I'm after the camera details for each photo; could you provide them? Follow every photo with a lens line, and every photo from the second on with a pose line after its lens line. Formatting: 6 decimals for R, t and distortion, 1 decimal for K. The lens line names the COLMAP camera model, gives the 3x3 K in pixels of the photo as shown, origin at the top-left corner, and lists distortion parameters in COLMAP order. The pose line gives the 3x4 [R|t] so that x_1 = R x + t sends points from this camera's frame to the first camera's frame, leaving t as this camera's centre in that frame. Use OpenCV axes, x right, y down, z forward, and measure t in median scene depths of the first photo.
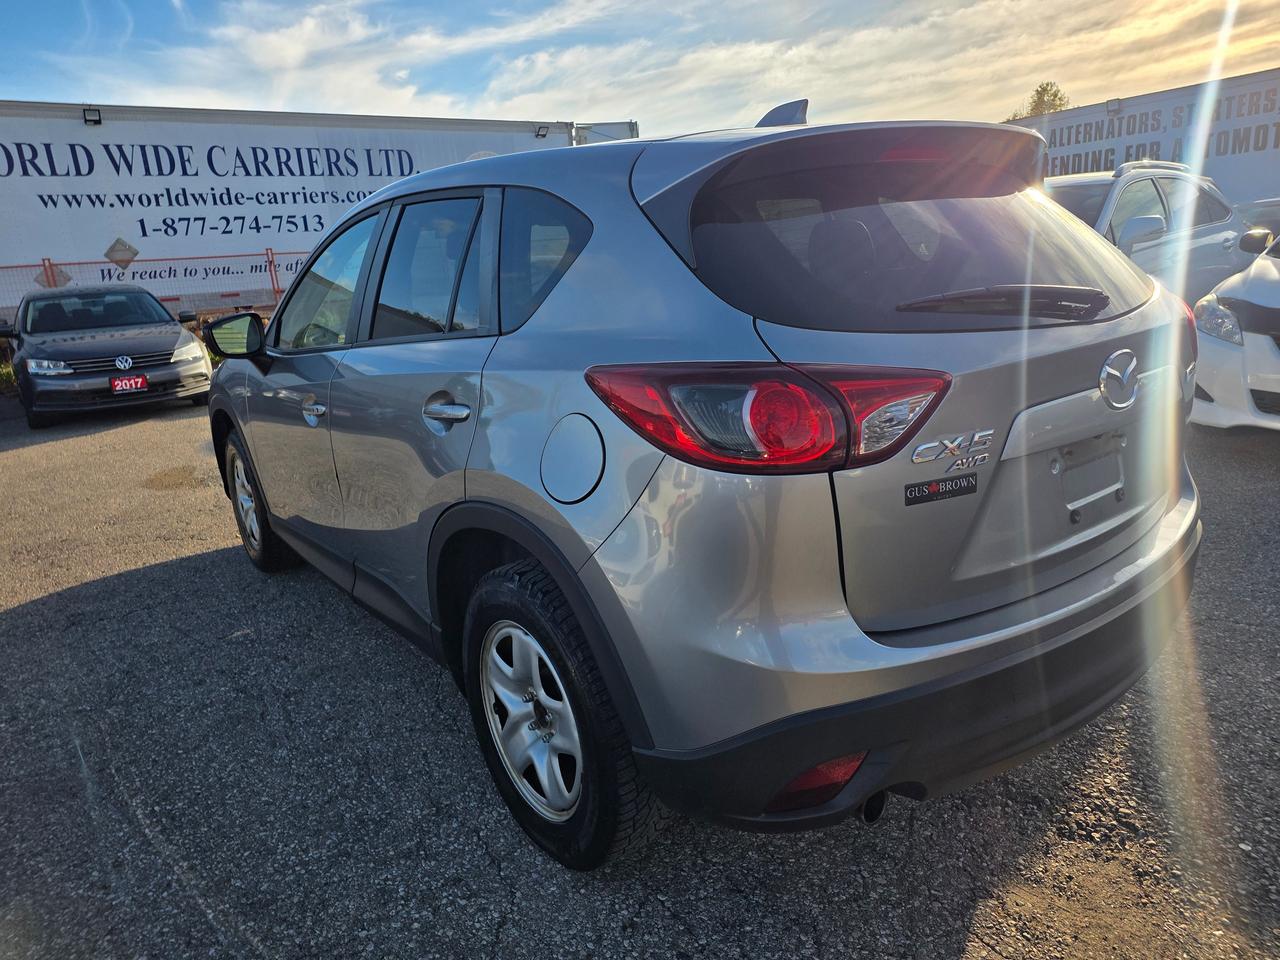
lens RADIAL K [[868.1, 0, 652.6], [0, 868.1, 482.1], [0, 0, 1]] dist [0.034481, -0.007653]
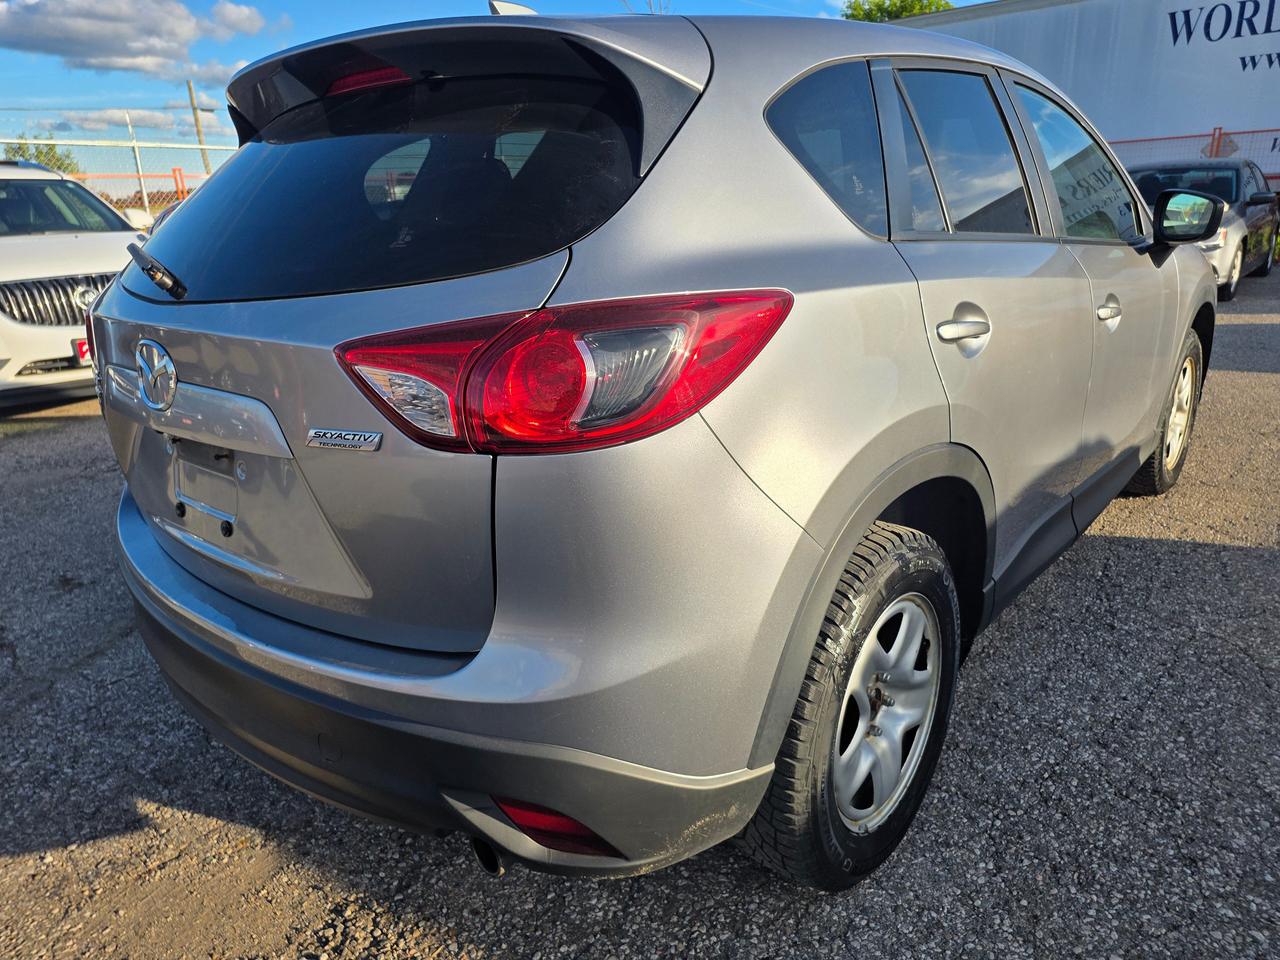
lens RADIAL K [[868.1, 0, 636.2], [0, 868.1, 488.8], [0, 0, 1]] dist [0.034481, -0.007653]
pose [[0.189509, 0.370842, -0.909155, 1.177234], [-0.225866, 0.917567, 0.327193, -0.327222], [0.955547, 0.143342, 0.257648, 1.019781]]
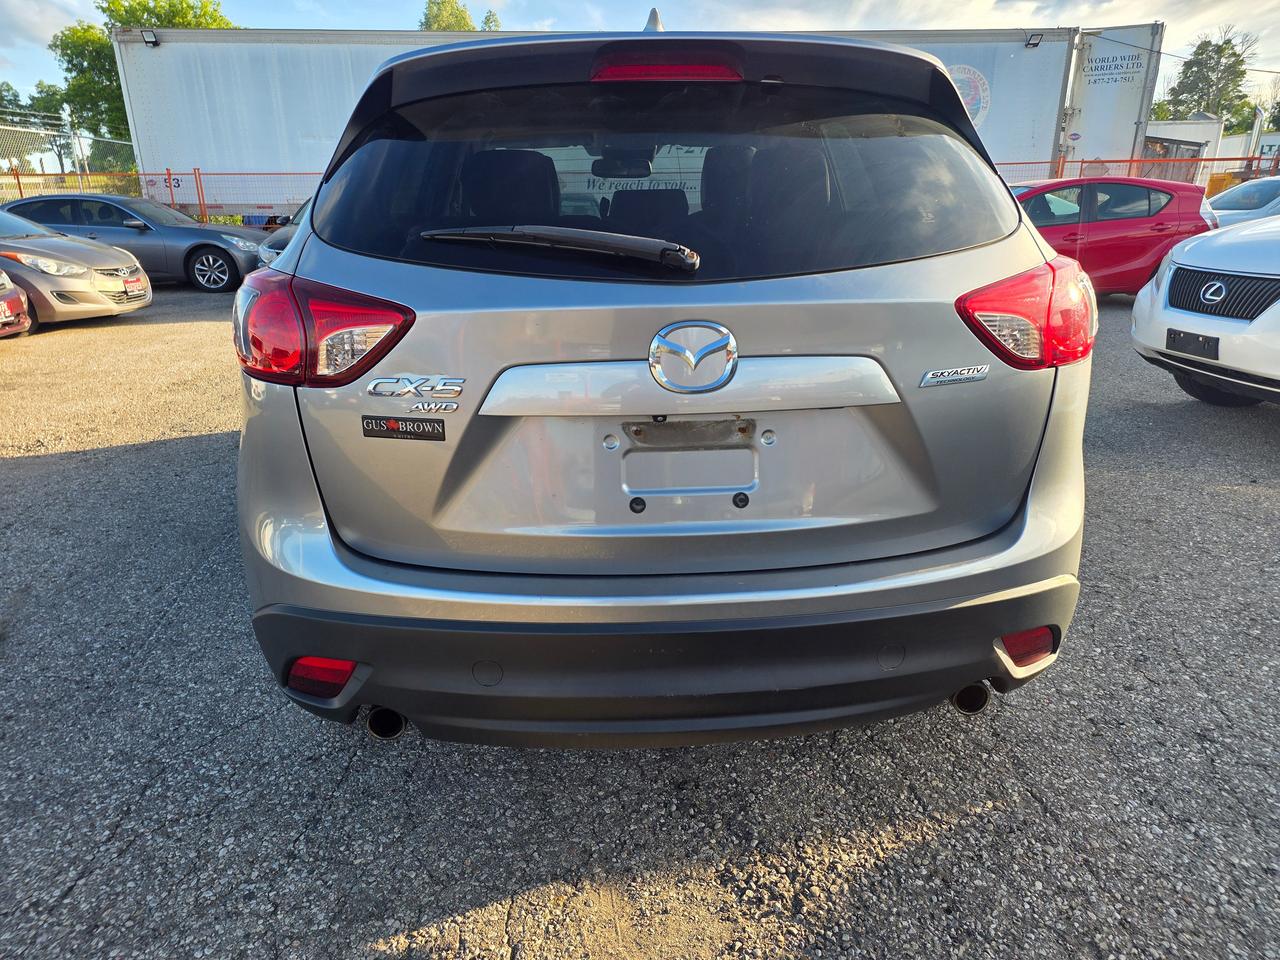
lens RADIAL K [[868.1, 0, 645.2], [0, 868.1, 472.6], [0, 0, 1]] dist [0.034481, -0.007653]
pose [[0.823720, 0.229628, -0.518416, 0.778021], [-0.191526, 0.973265, 0.126781, -0.086429], [0.533669, -0.005142, 0.845678, 0.231562]]
